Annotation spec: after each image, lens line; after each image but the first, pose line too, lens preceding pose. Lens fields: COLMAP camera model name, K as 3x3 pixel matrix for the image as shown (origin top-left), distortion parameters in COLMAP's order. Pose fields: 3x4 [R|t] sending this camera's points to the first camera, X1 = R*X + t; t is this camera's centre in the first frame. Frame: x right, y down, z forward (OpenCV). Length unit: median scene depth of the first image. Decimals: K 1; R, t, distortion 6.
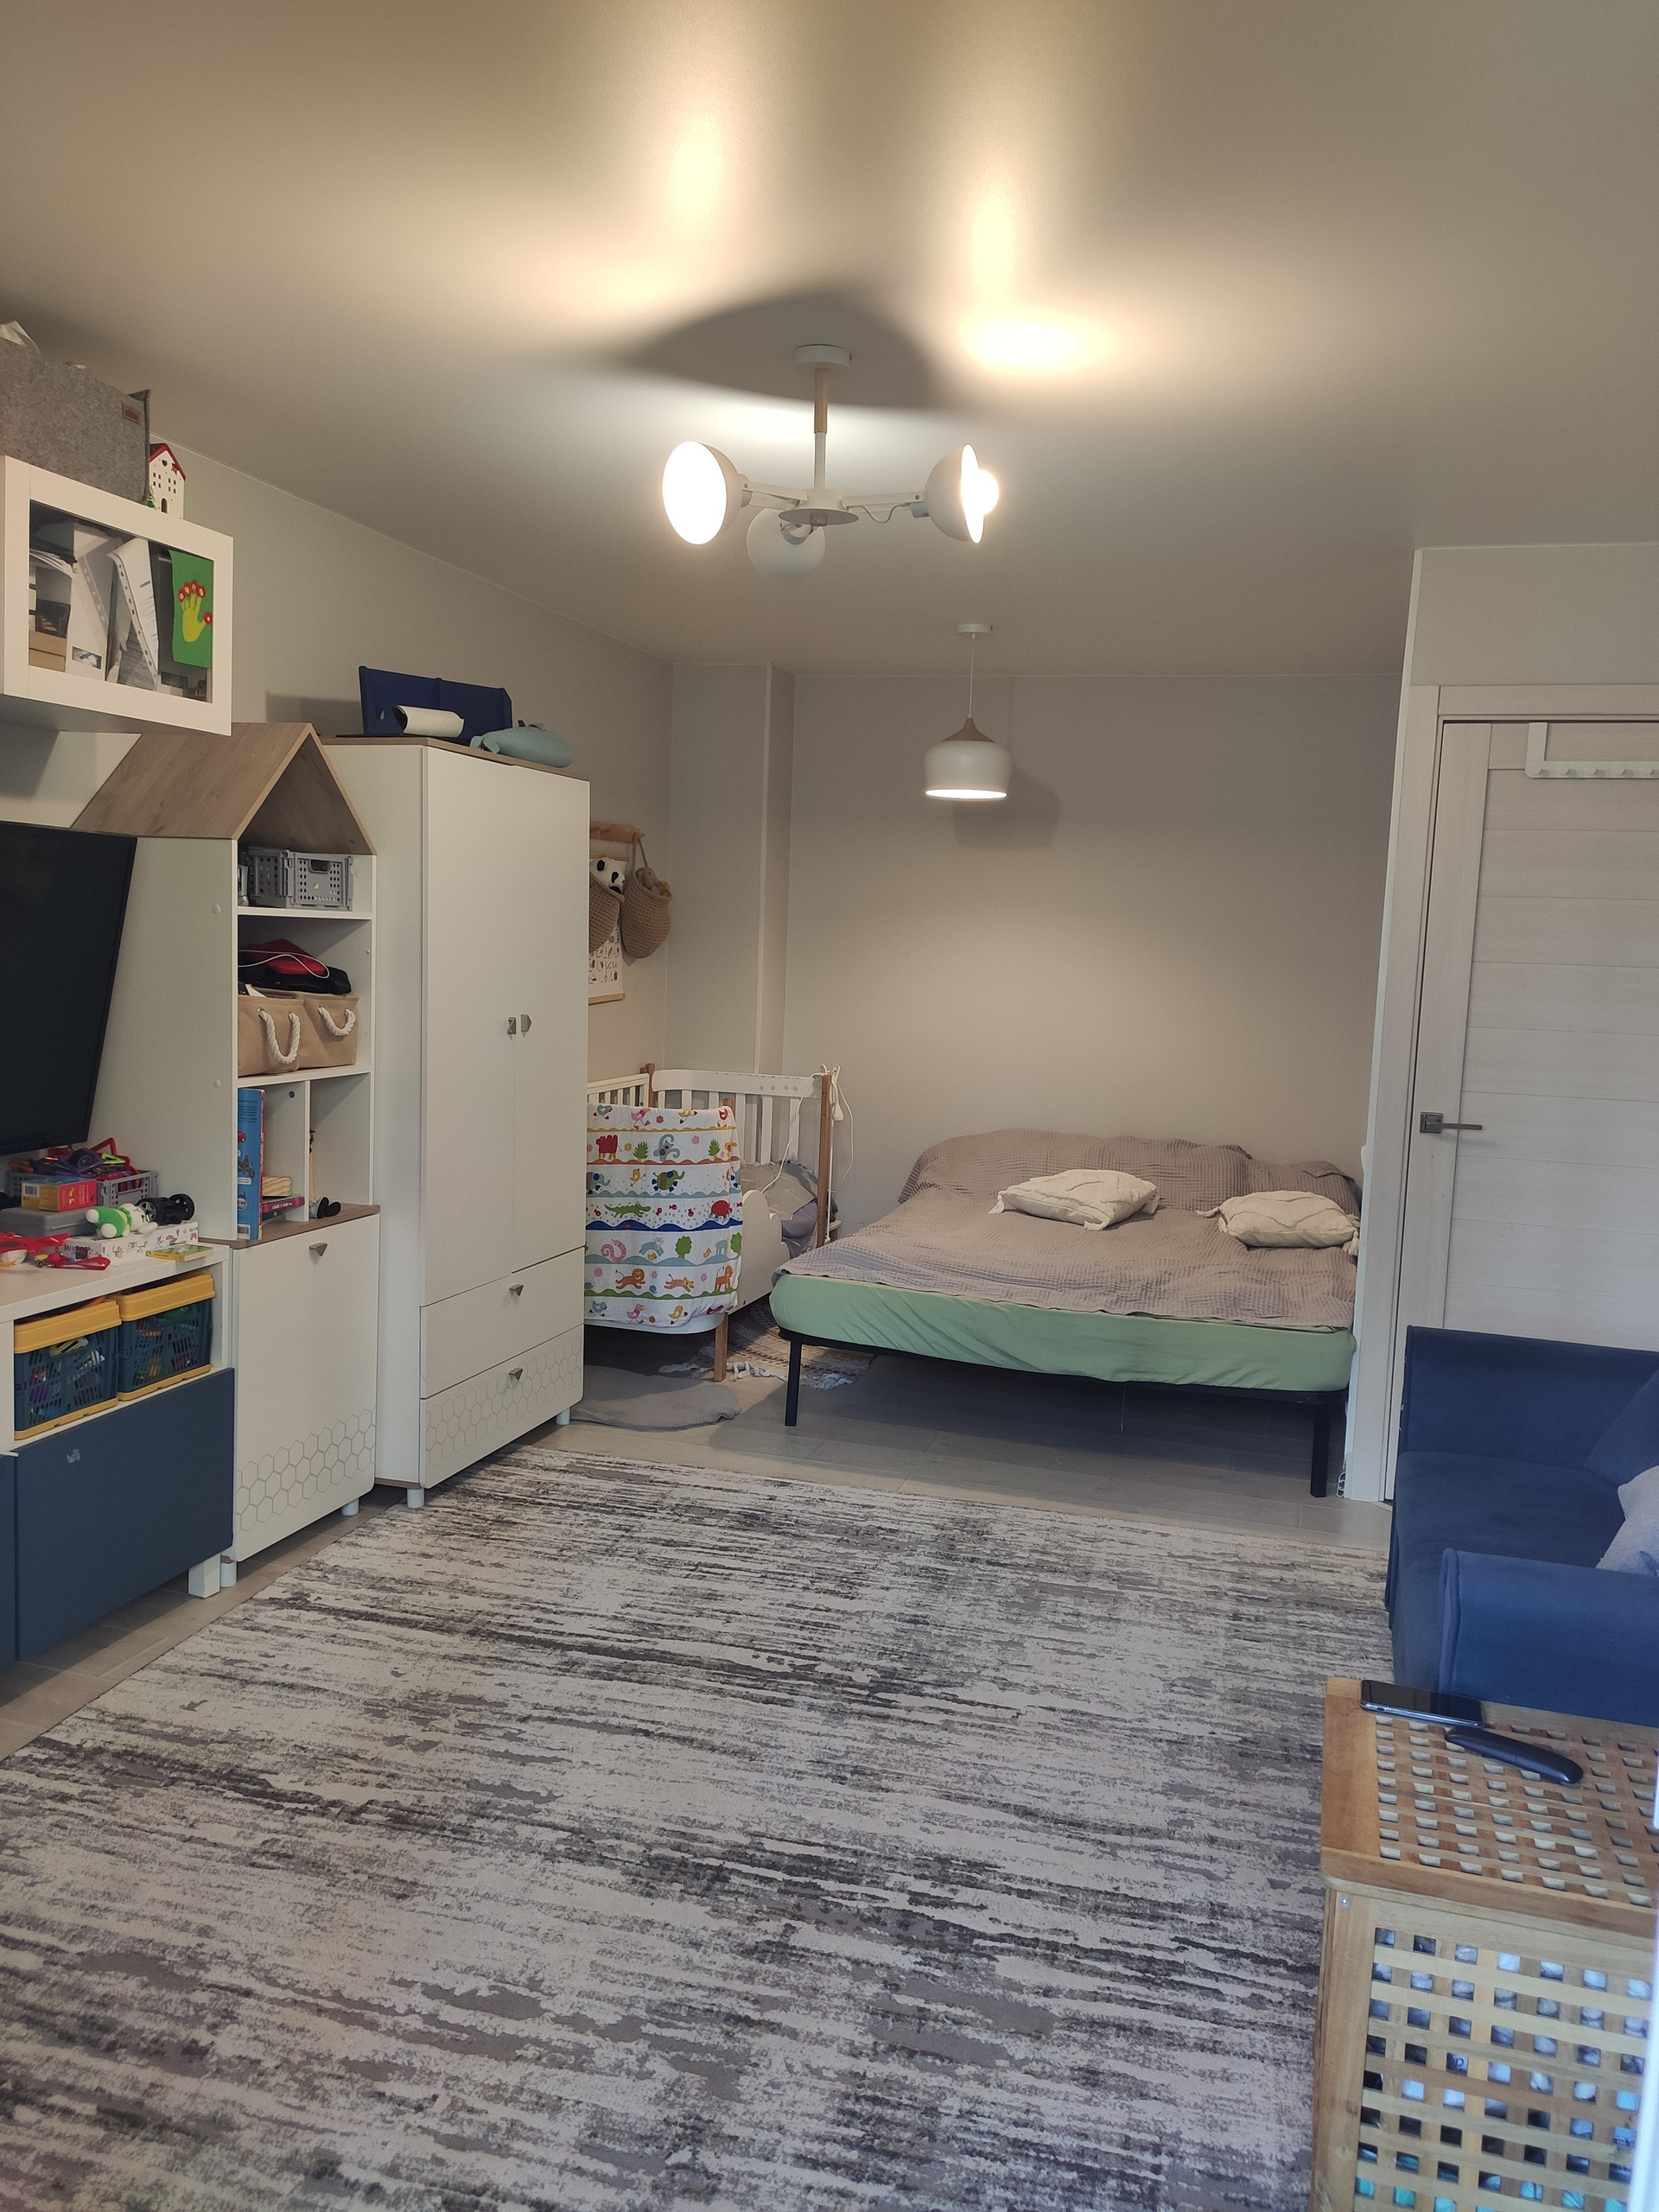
lens RADIAL K [[1654.0, 0, 829.5], [0, 1654.0, 1106.0], [0, 0, 1]] dist [0.076448, -0.081574]
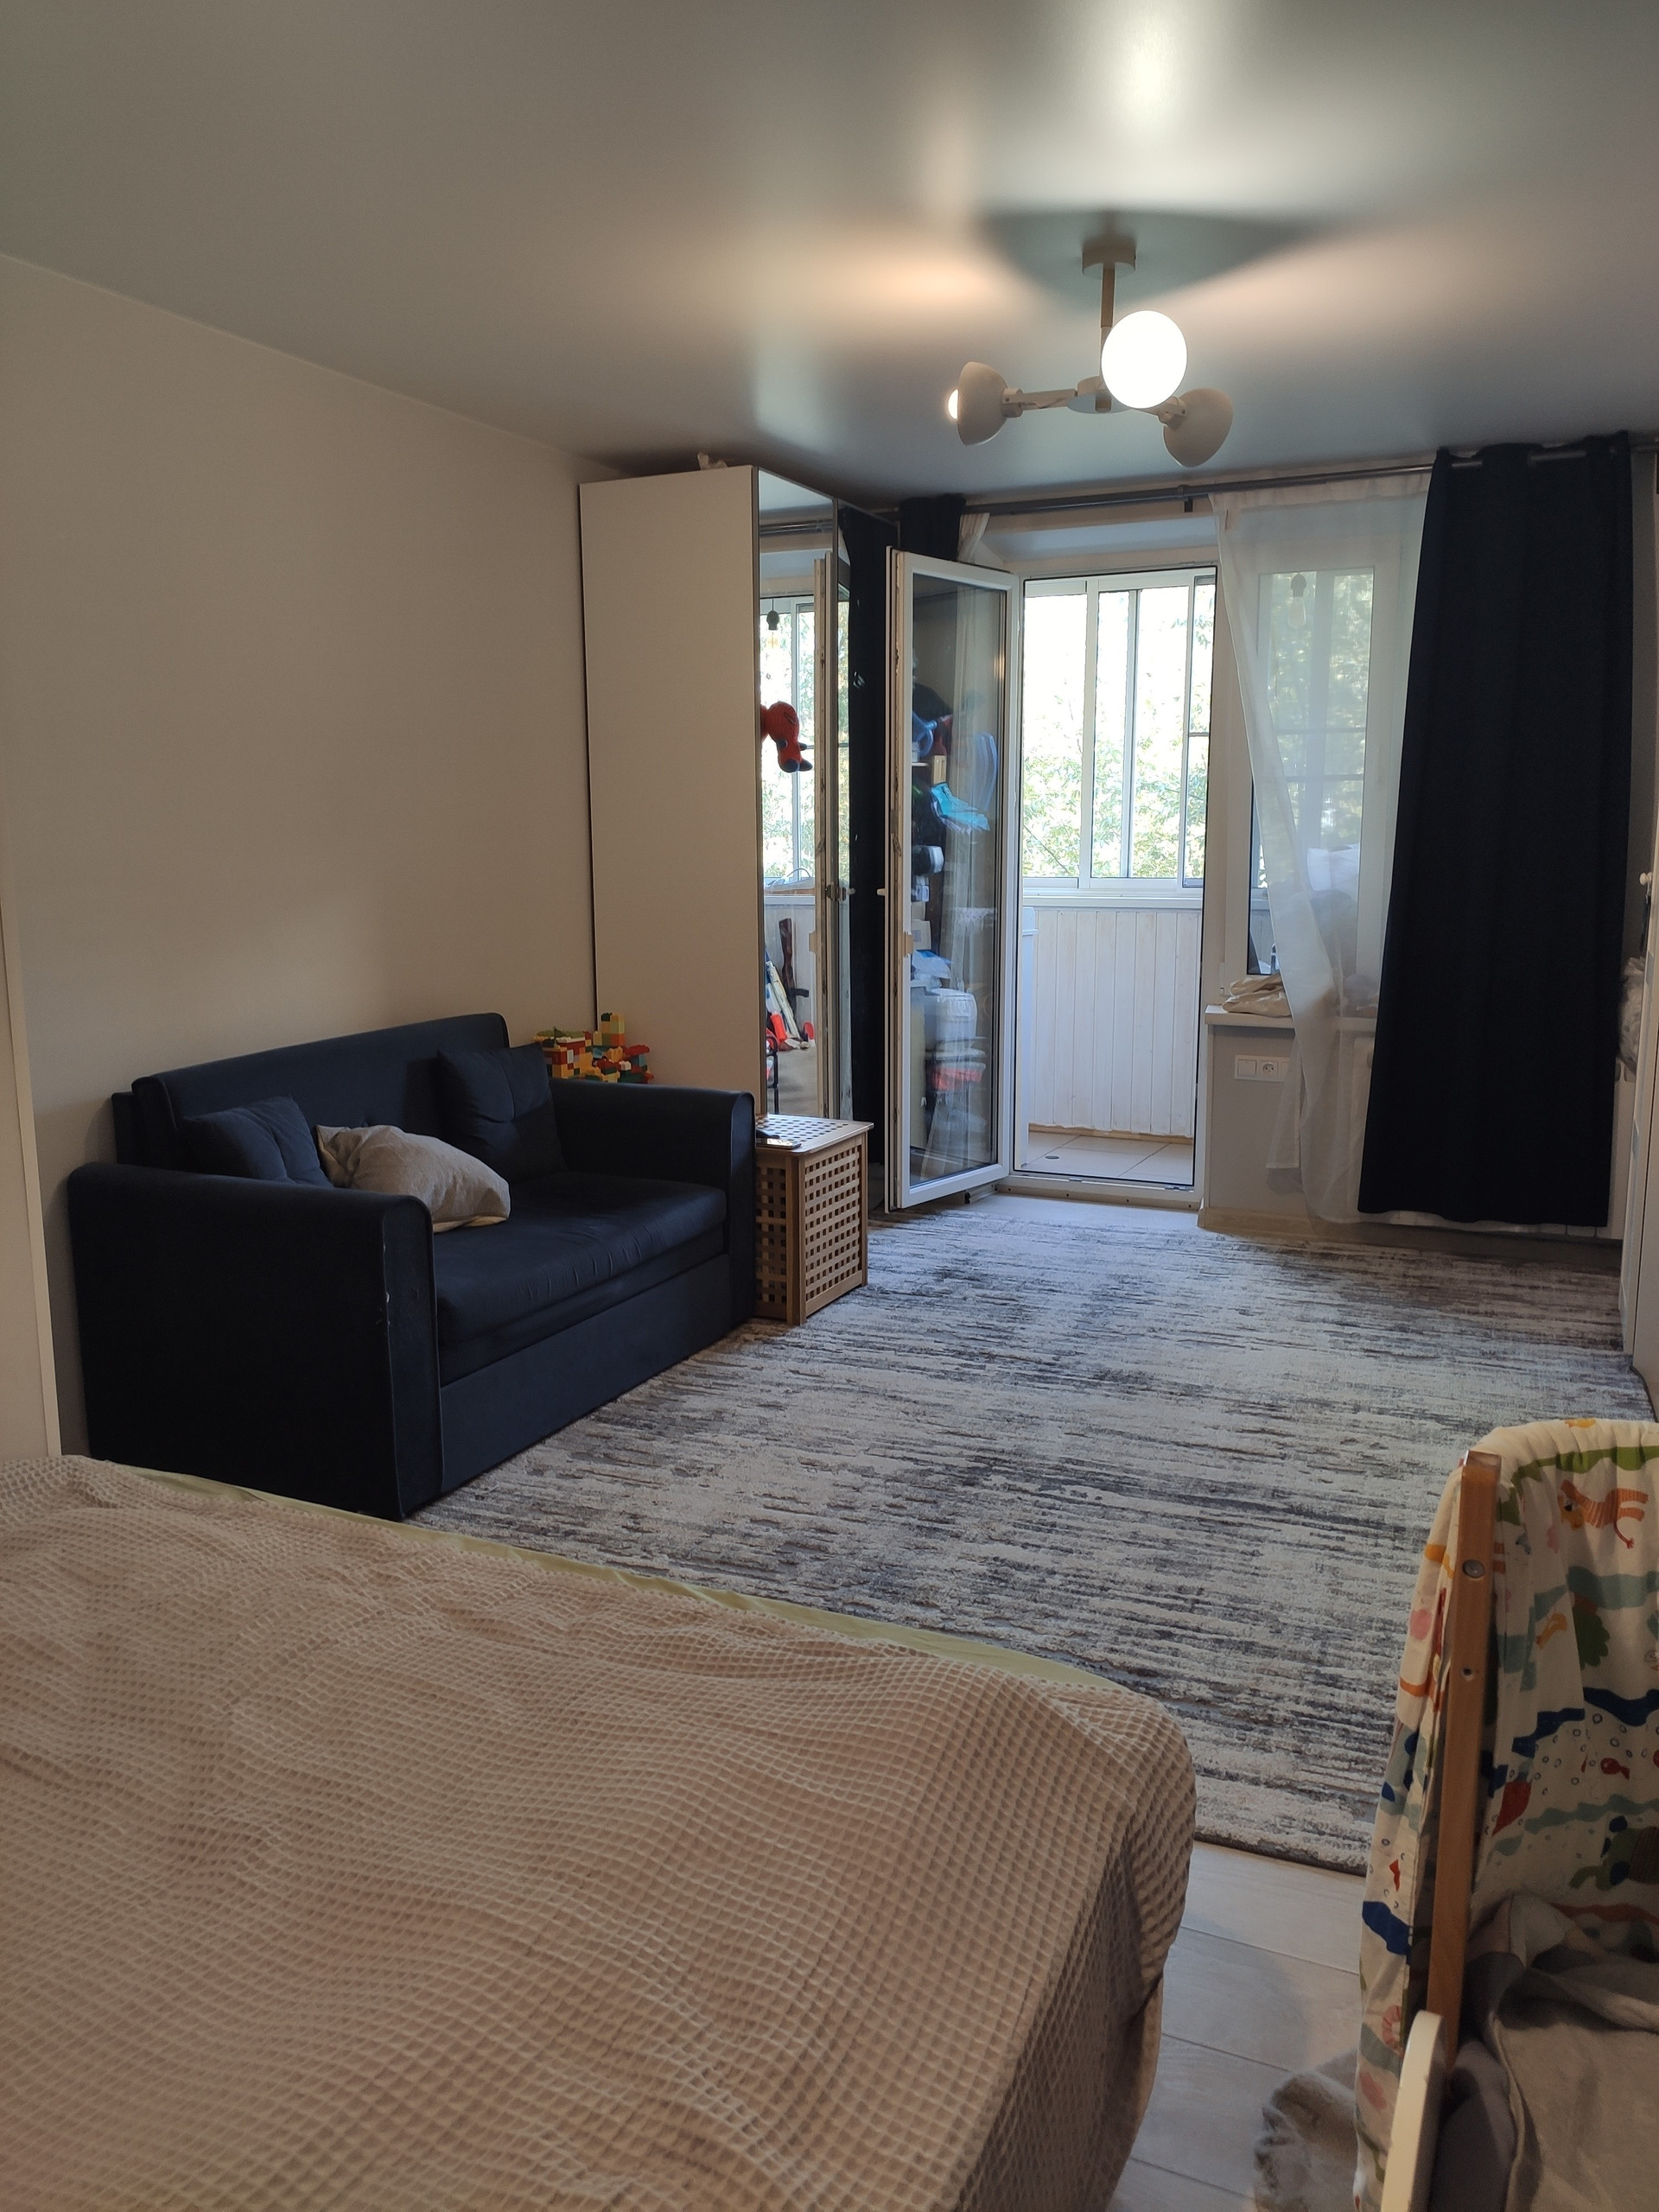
lens RADIAL K [[1658.0, 0, 822.7], [0, 1658.0, 1109.5], [0, 0, 1]] dist [0.054322, -0.078886]
pose [[-0.989455, -0.056238, 0.133478, 0.000636], [-0.018098, 0.962325, 0.271299, -0.180094], [-0.143707, 0.266022, -0.953195, 1.985751]]
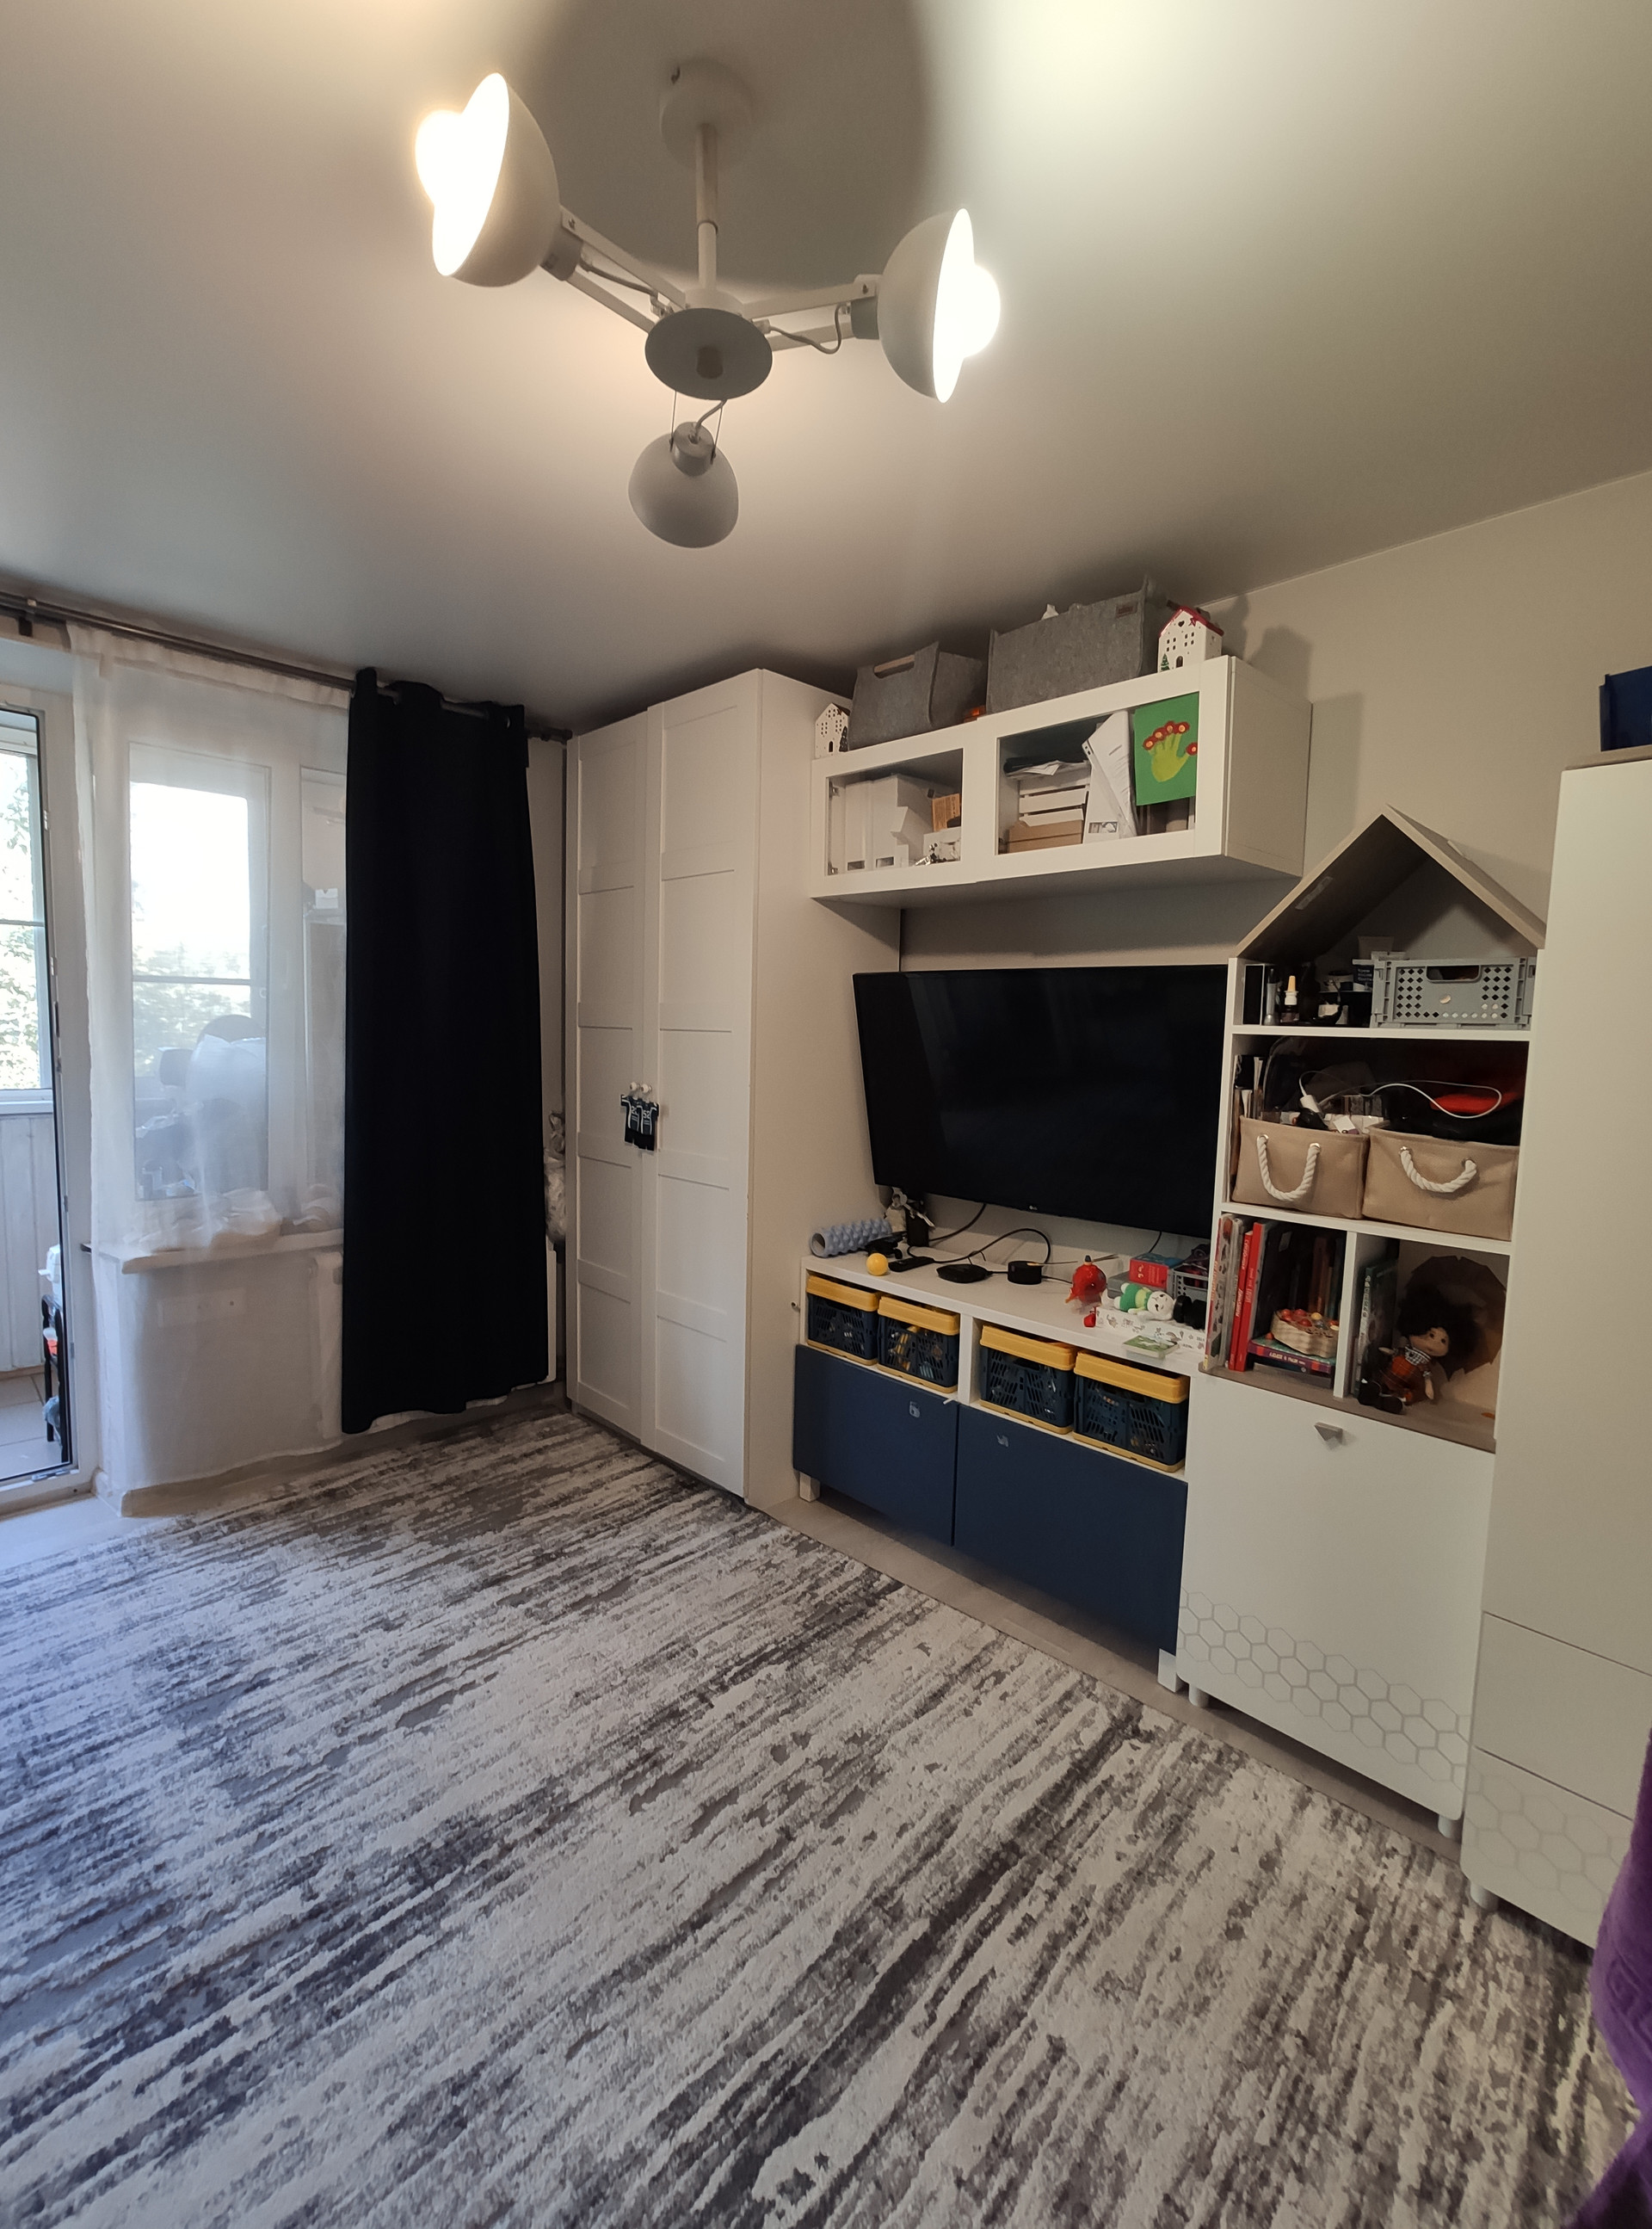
lens RADIAL K [[962.0, 0, 817.2], [0, 962.0, 1116.8], [0, 0, 1]] dist [-0.012011, 0.005175]
pose [[-0.475024, 0.031202, -0.879419, 0.269826], [-0.134442, 0.985066, 0.107570, -0.101463], [0.869642, 0.169329, -0.463735, 1.125671]]
